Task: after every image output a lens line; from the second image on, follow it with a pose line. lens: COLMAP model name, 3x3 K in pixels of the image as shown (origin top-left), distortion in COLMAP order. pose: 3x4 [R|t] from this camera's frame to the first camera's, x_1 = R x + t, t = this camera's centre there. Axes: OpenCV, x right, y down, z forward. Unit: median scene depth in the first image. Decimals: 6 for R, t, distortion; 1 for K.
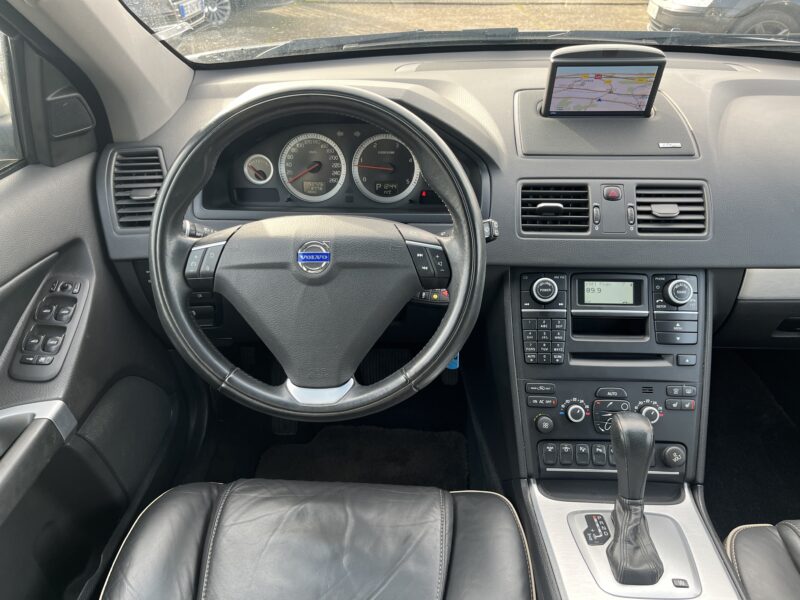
lens RADIAL K [[601.0, 0, 400.0], [0, 601.0, 300.0], [0, 0, 1]] dist [0.042031, -0.053706]
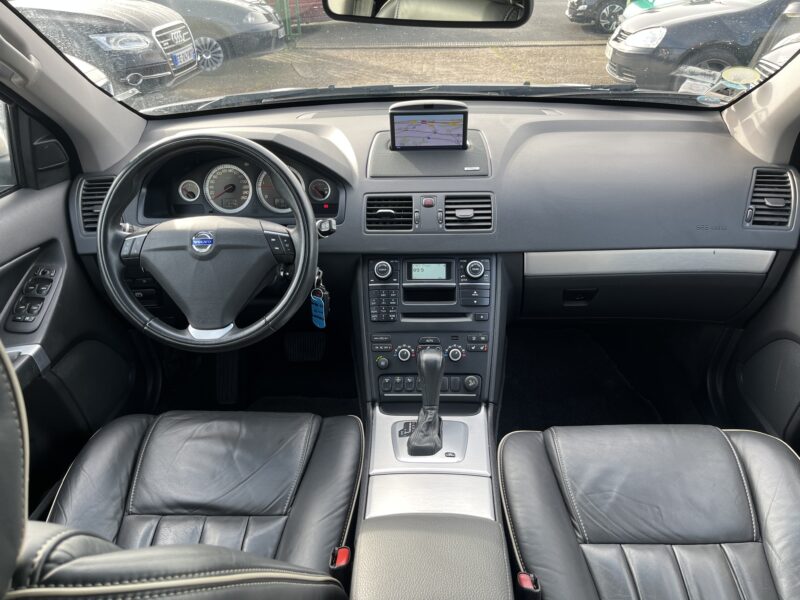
lens RADIAL K [[602.5, 0, 405.5], [0, 602.5, 300.9], [0, 0, 1]] dist [0.061713, -0.084800]
pose [[0.999853, -0.017088, -0.001400, 0.294216], [0.016986, 0.998366, -0.054558, 0.135944], [0.002330, 0.054527, 0.998510, -0.424657]]
